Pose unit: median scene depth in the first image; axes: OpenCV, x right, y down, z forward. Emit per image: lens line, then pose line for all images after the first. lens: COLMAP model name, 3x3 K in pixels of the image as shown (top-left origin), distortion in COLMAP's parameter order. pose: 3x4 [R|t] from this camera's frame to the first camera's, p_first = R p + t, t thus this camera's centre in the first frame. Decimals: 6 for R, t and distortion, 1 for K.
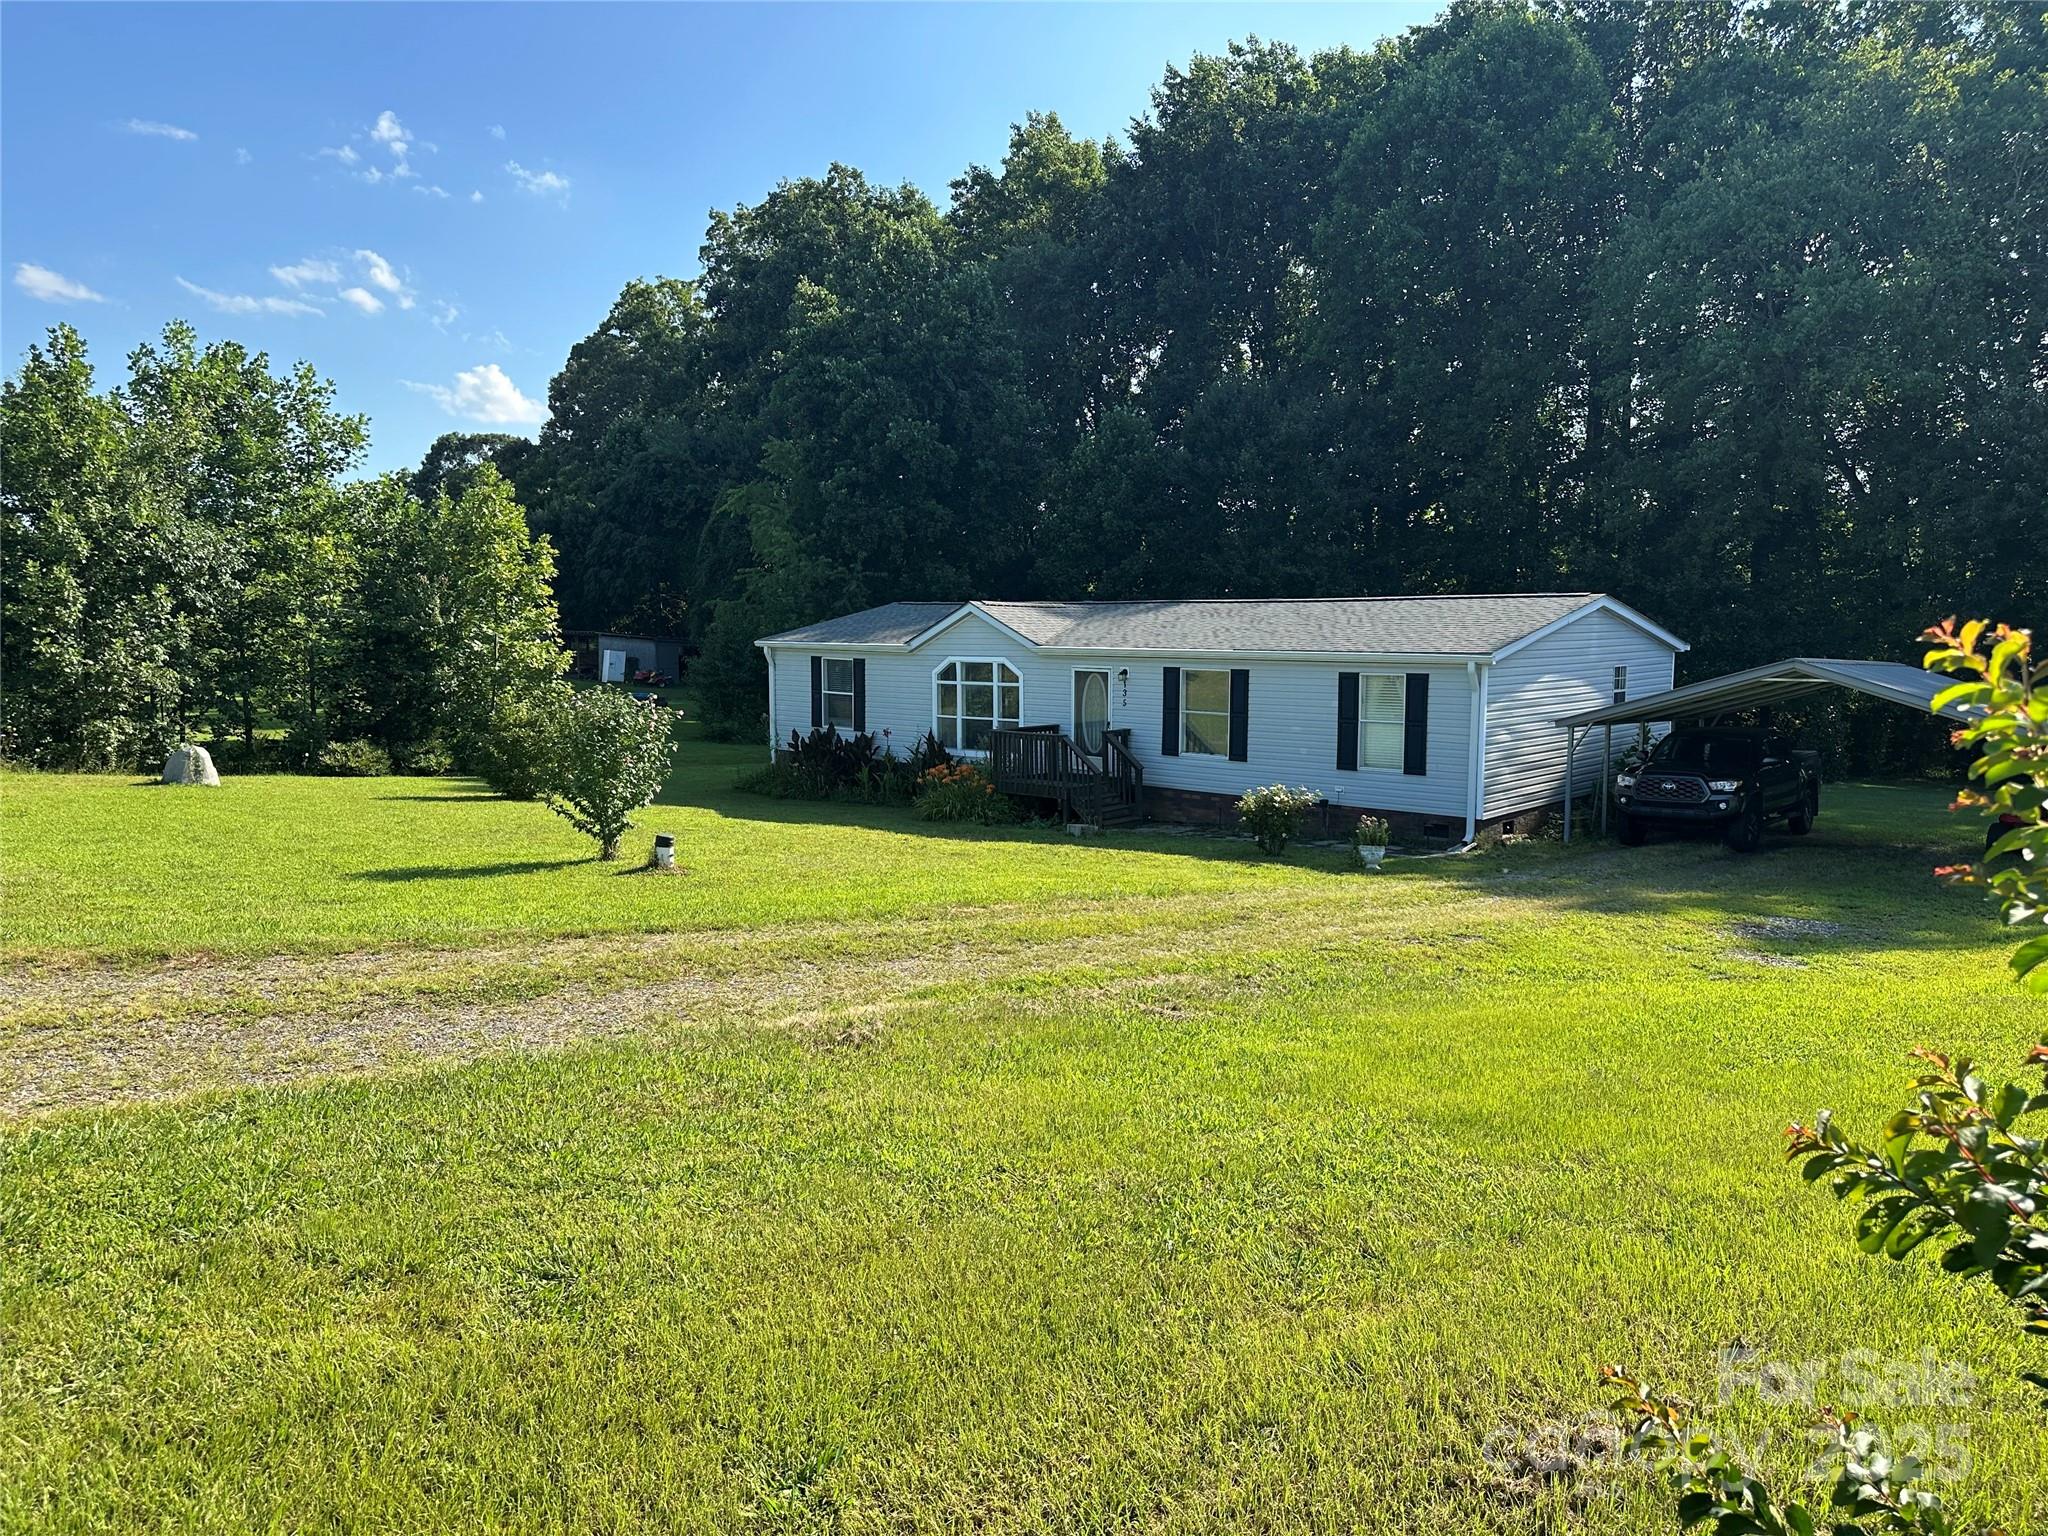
lens RADIAL K [[1428.9, 0, 1024.0], [0, 1428.9, 776.9], [0, 0, 1]] dist [0.045169, -0.051622]
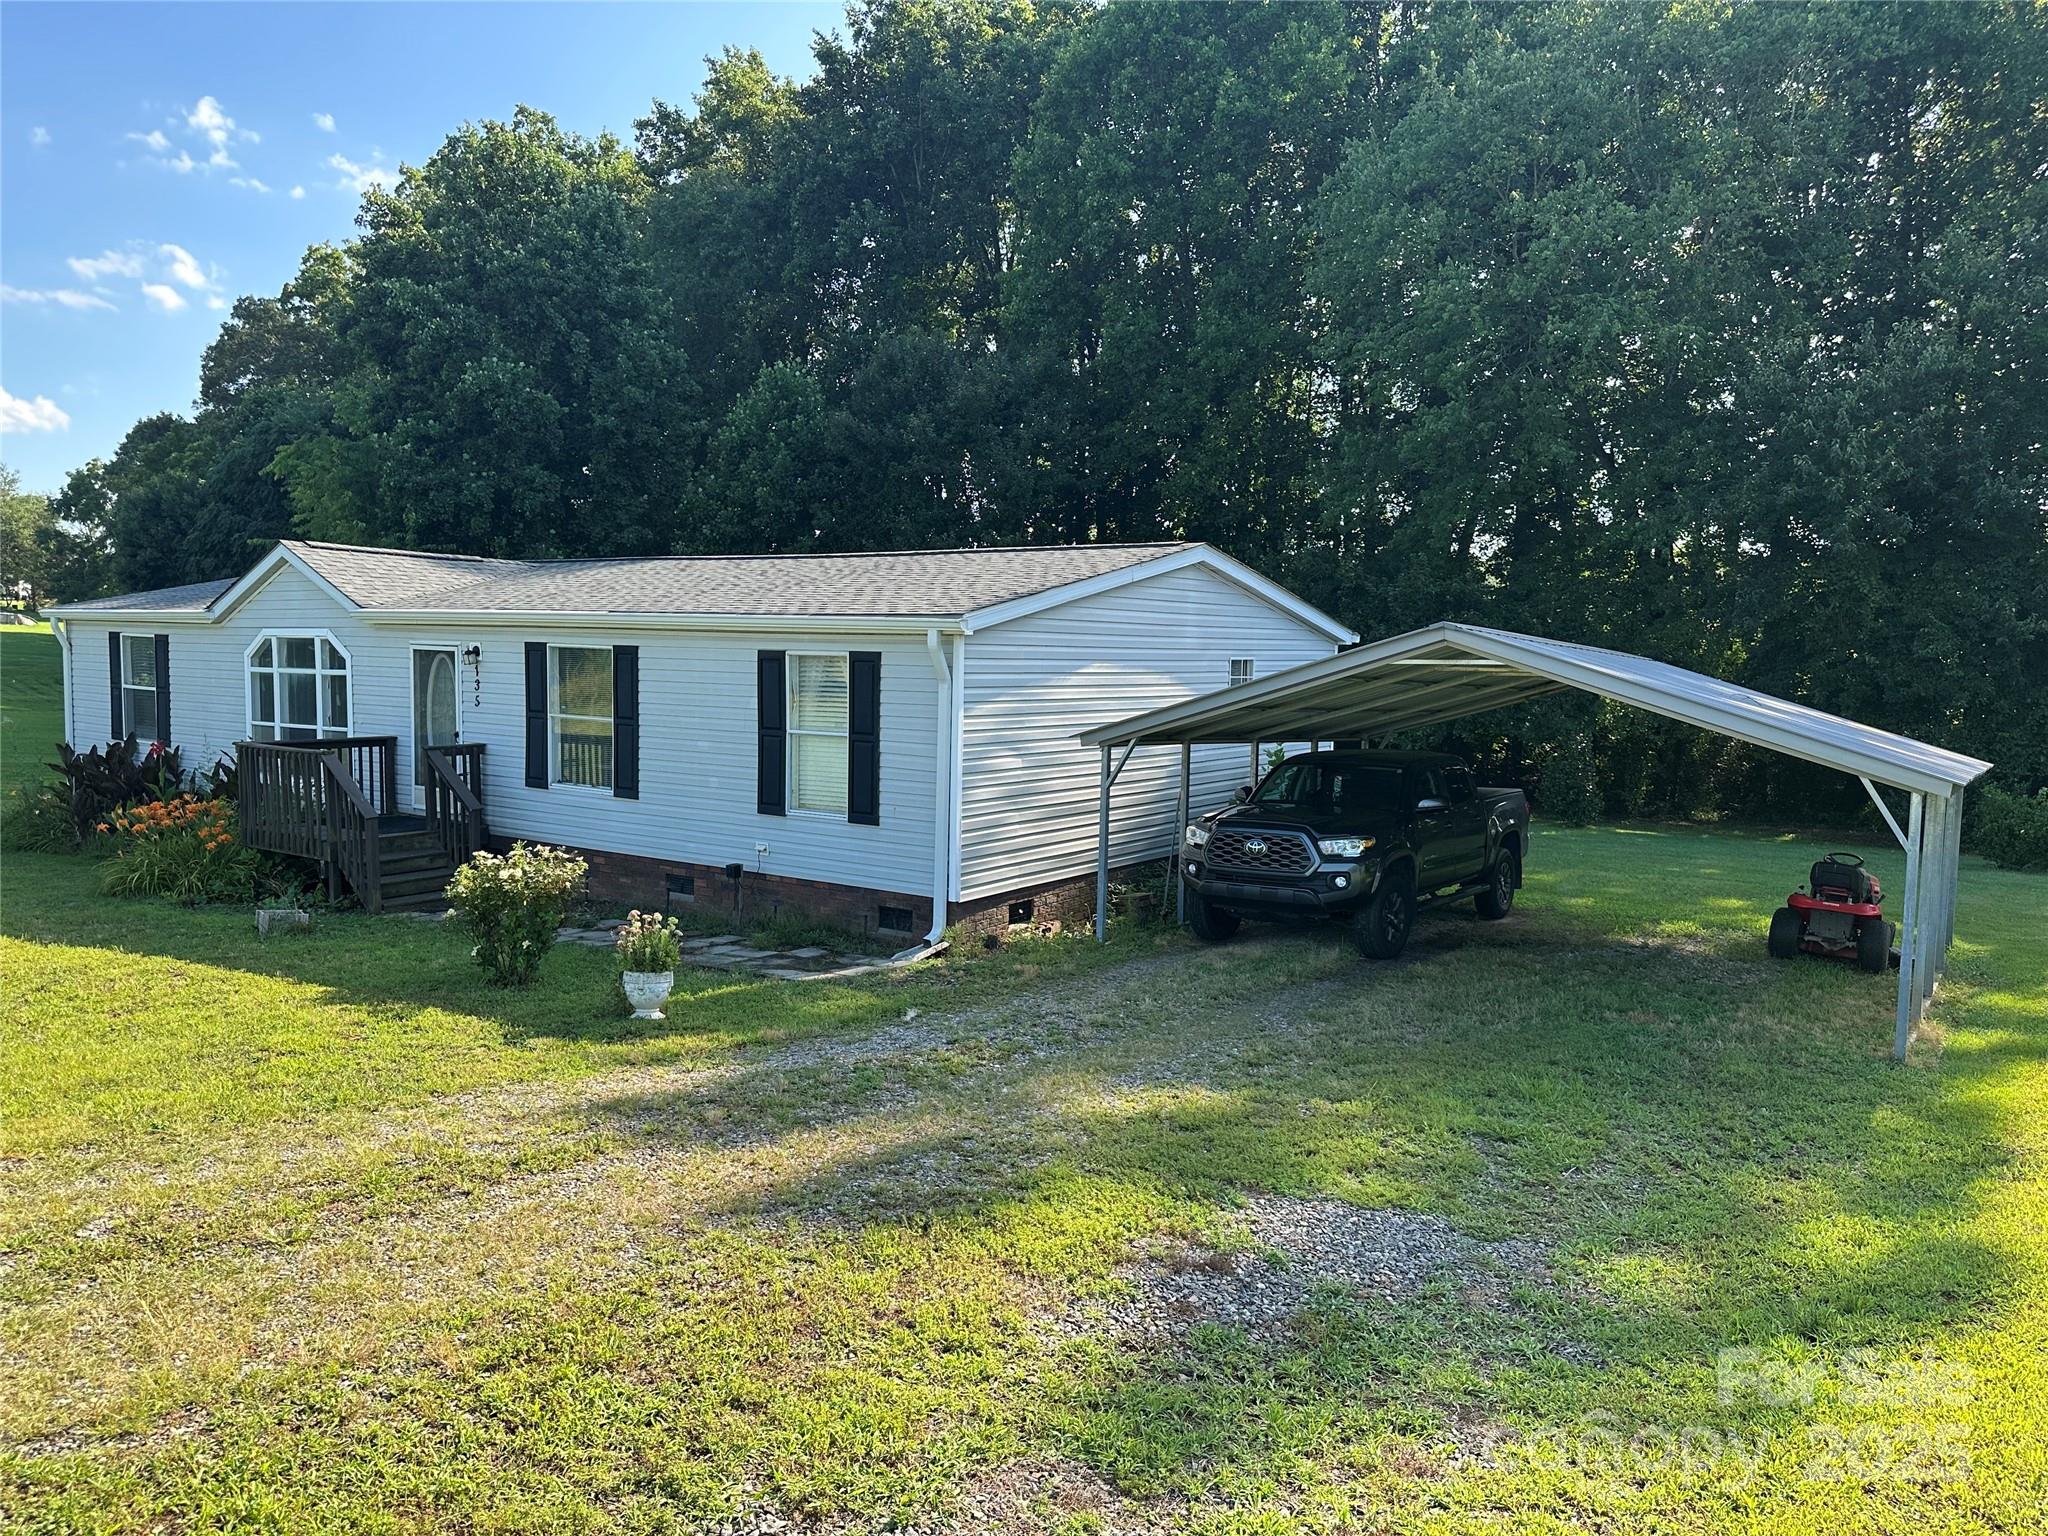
lens RADIAL K [[1428.9, 0, 1023.5], [0, 1428.9, 783.2], [0, 0, 1]] dist [0.045169, -0.051622]
pose [[0.993196, 0.009653, 0.116050, 0.216555], [-0.007571, 0.999803, -0.018367, -0.006137], [-0.116205, 0.017363, 0.993074, 0.326385]]
